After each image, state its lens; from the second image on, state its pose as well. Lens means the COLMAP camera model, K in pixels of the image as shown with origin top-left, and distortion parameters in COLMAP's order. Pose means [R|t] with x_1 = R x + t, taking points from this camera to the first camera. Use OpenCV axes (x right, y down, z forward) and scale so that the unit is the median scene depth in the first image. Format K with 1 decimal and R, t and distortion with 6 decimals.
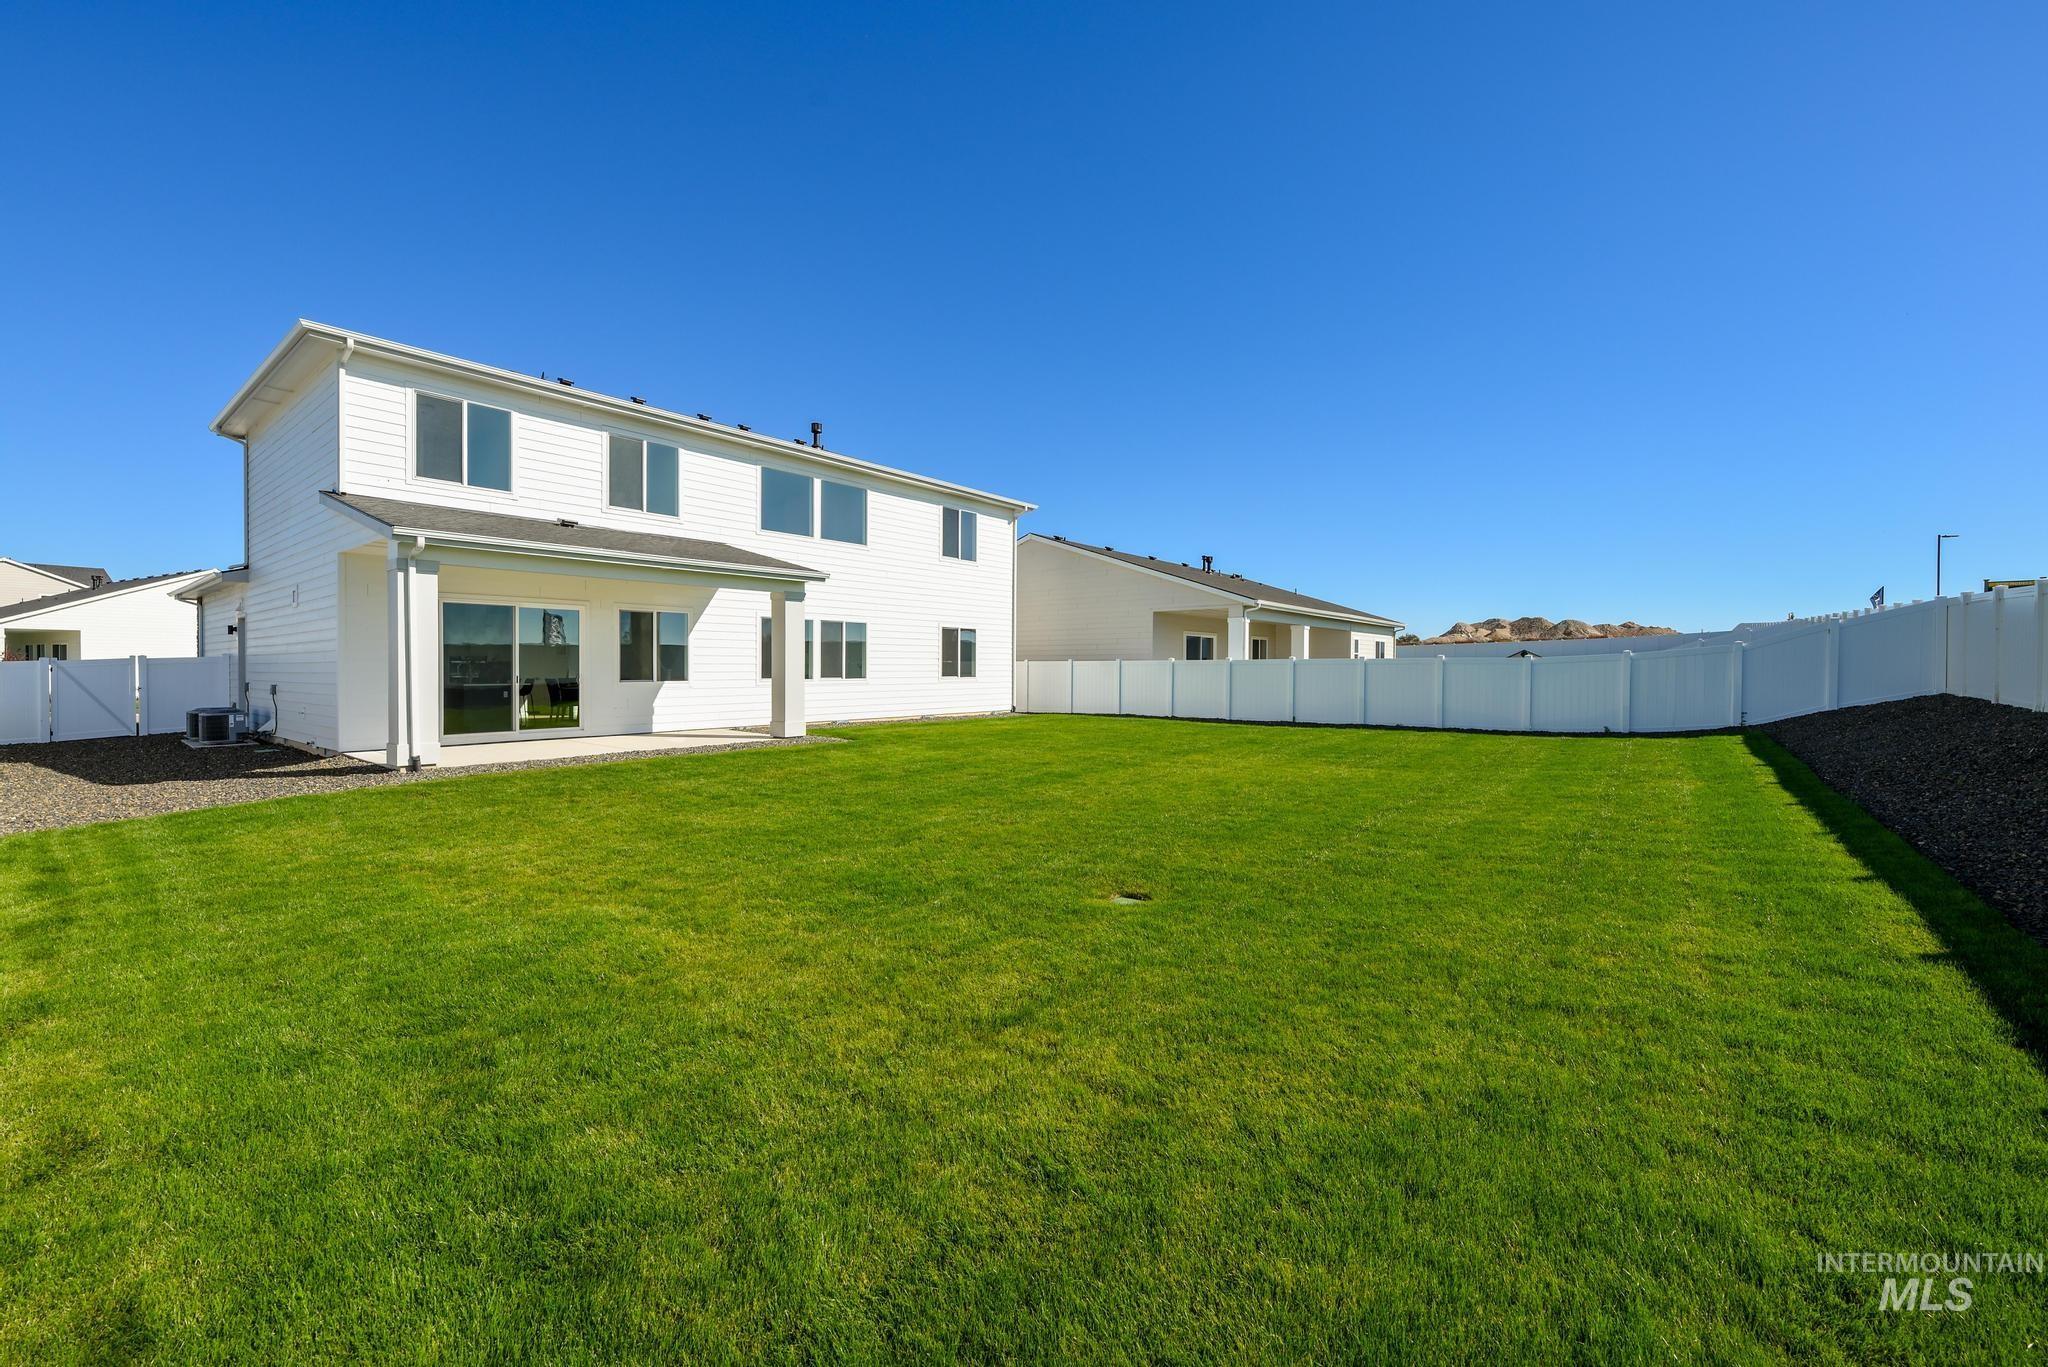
lens RADIAL K [[804.2, 0, 1021.6], [0, 804.2, 673.7], [0, 0, 1]] dist [-0.000710, -0.000063]
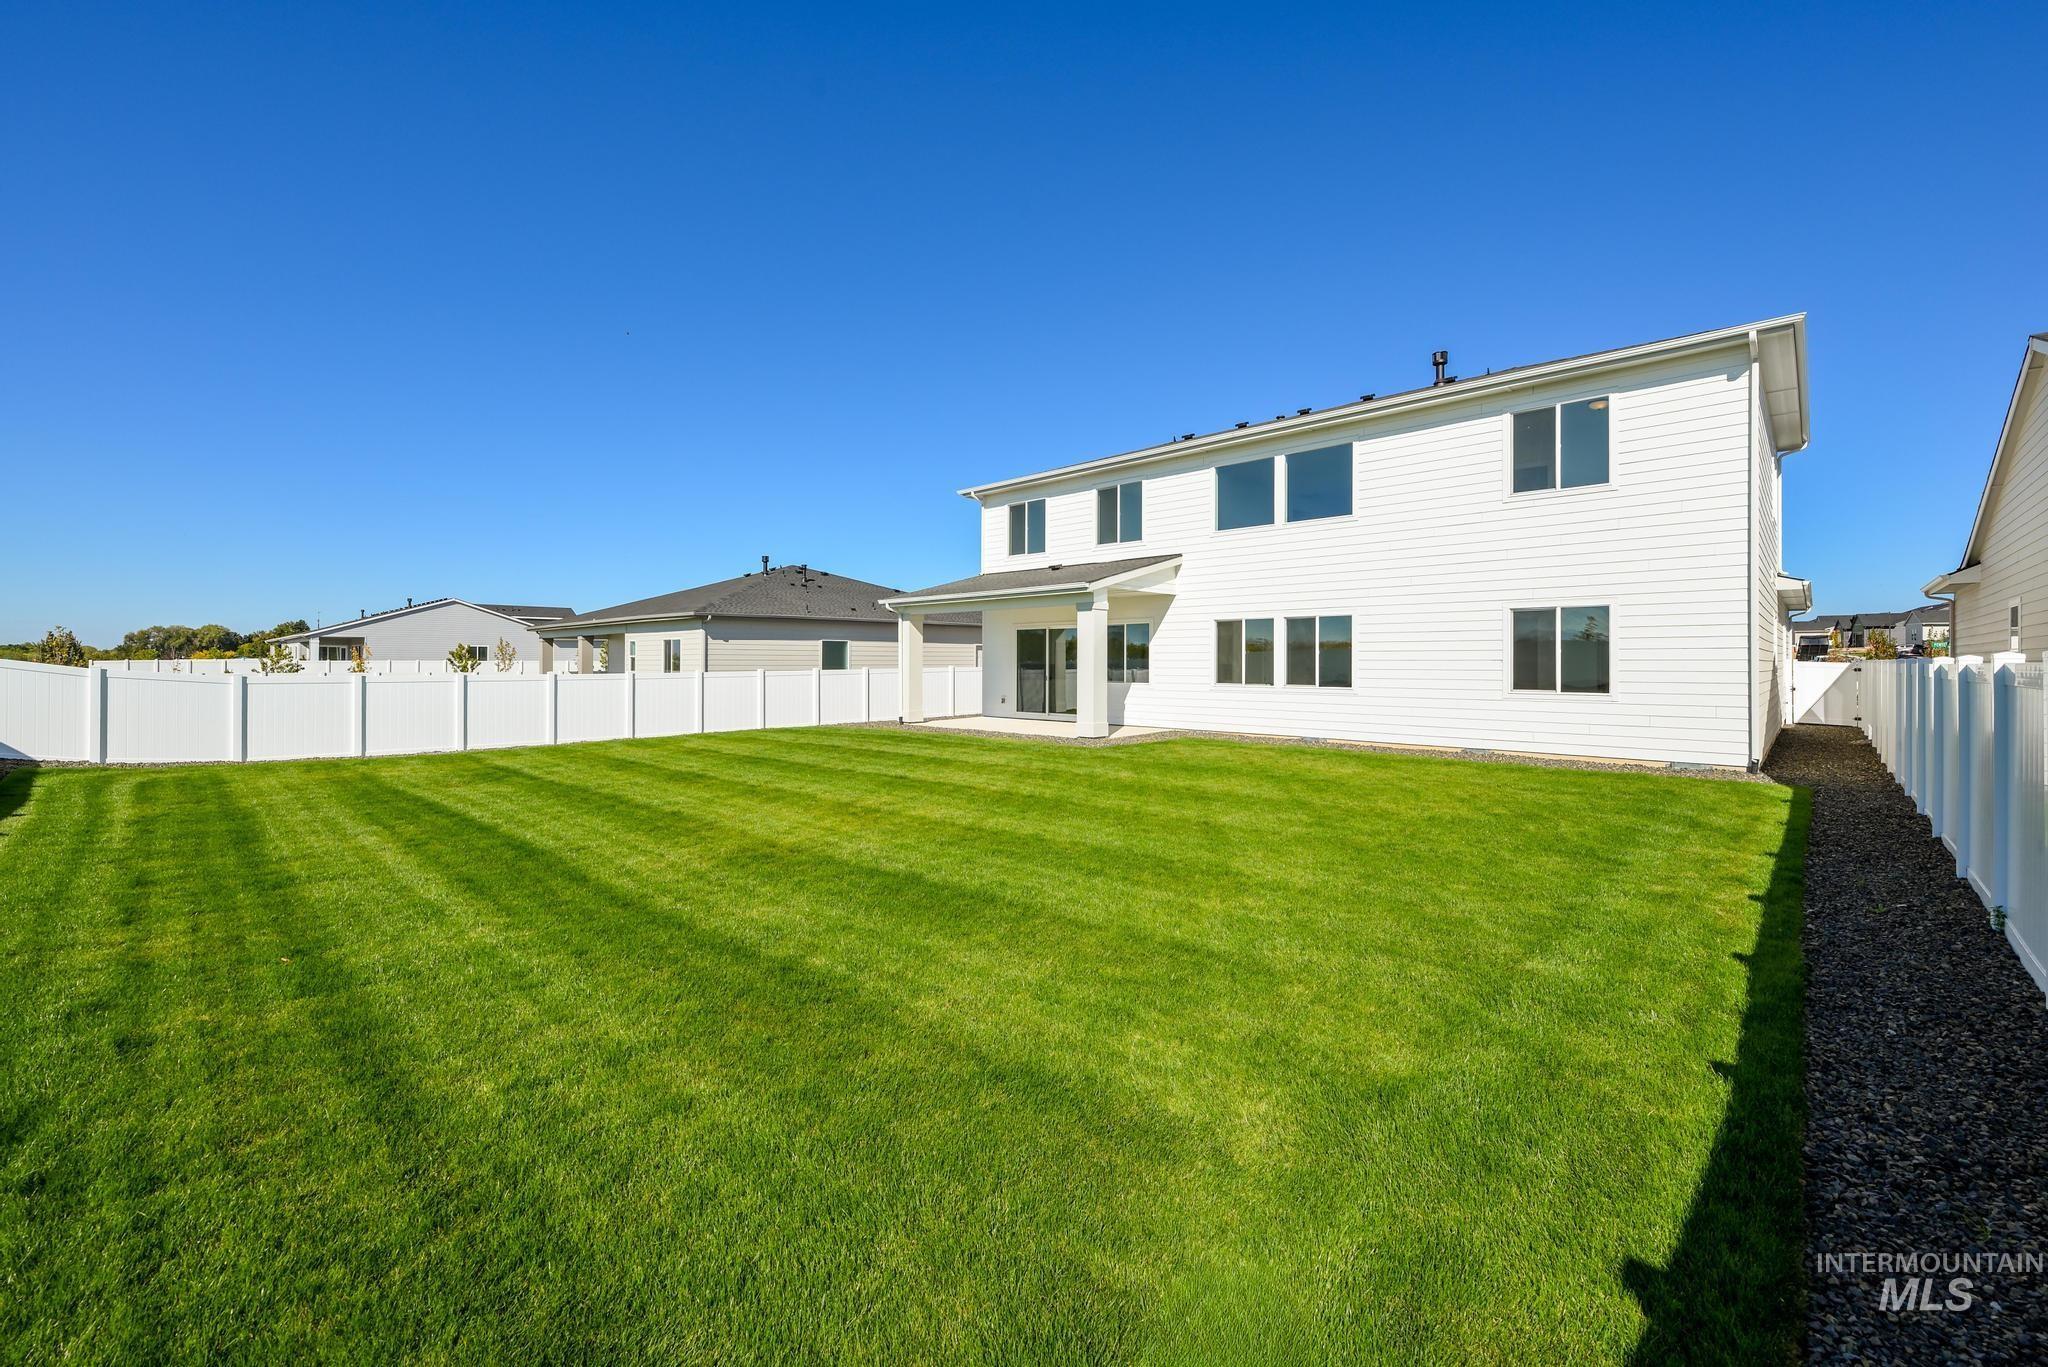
lens RADIAL K [[804.2, 0, 1022.4], [0, 804.2, 672.2], [0, 0, 1]] dist [-0.000710, -0.000063]
pose [[-0.069168, 0.003889, -0.997597, 0.654122], [-0.017616, 0.999832, 0.005119, -0.008055], [0.997449, 0.017928, -0.069088, 0.814536]]
